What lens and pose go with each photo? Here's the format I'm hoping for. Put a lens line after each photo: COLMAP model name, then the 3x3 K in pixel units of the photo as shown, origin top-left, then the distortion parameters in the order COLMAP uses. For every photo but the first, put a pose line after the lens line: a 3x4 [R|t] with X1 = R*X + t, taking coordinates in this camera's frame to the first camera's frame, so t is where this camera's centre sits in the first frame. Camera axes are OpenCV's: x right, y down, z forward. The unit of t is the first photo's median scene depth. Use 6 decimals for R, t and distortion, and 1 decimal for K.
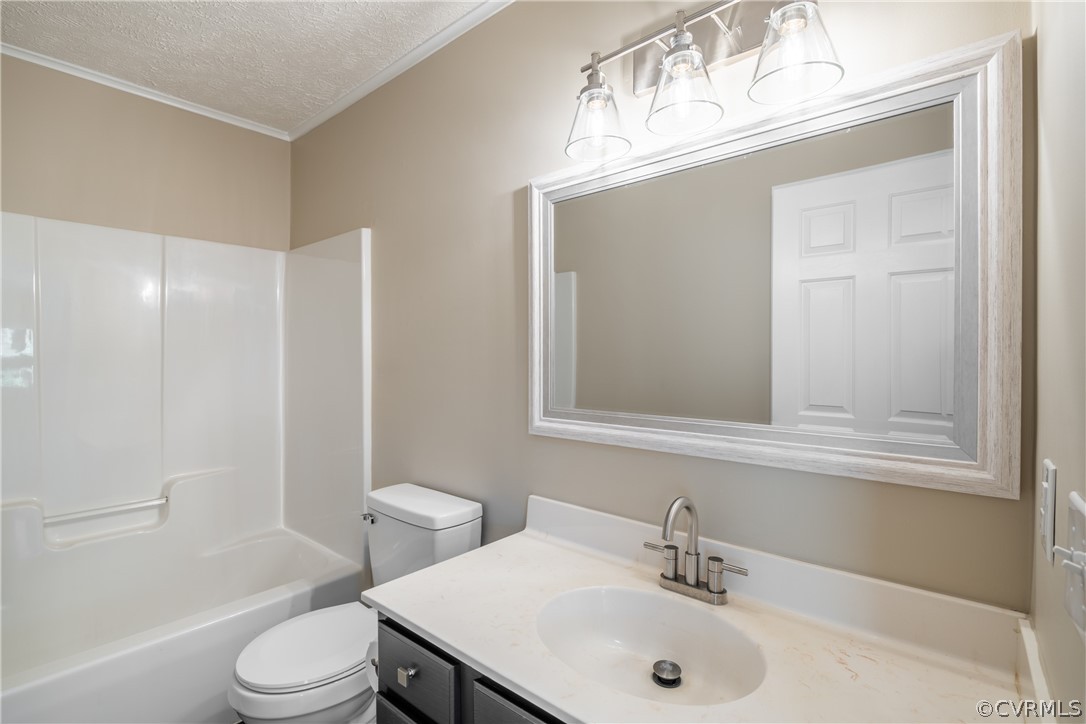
lens RADIAL K [[503.9, 0, 541.3], [0, 503.9, 355.4], [0, 0, 1]] dist [-0.001299, -0.000788]
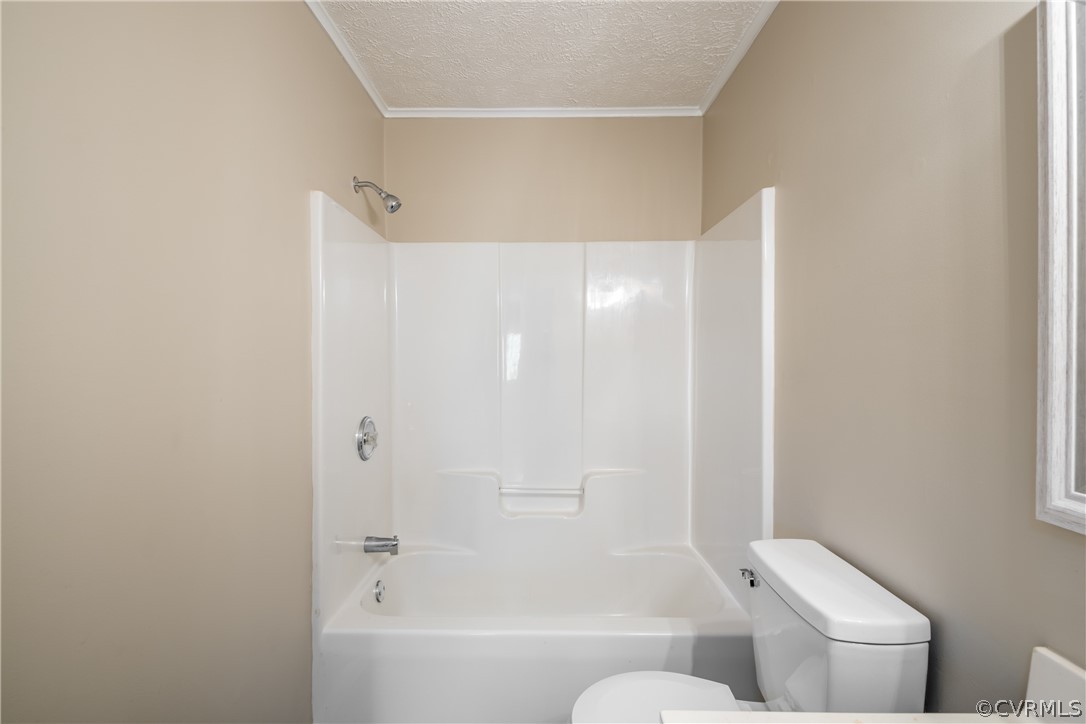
lens RADIAL K [[522.0, 0, 541.6], [0, 522.0, 358.7], [0, 0, 1]] dist [0.009820, -0.007786]
pose [[0.645544, 0.005383, -0.763704, 0.039276], [0.000190, 0.999974, 0.007209, -0.000564], [0.763723, -0.004798, 0.645526, 0.247417]]
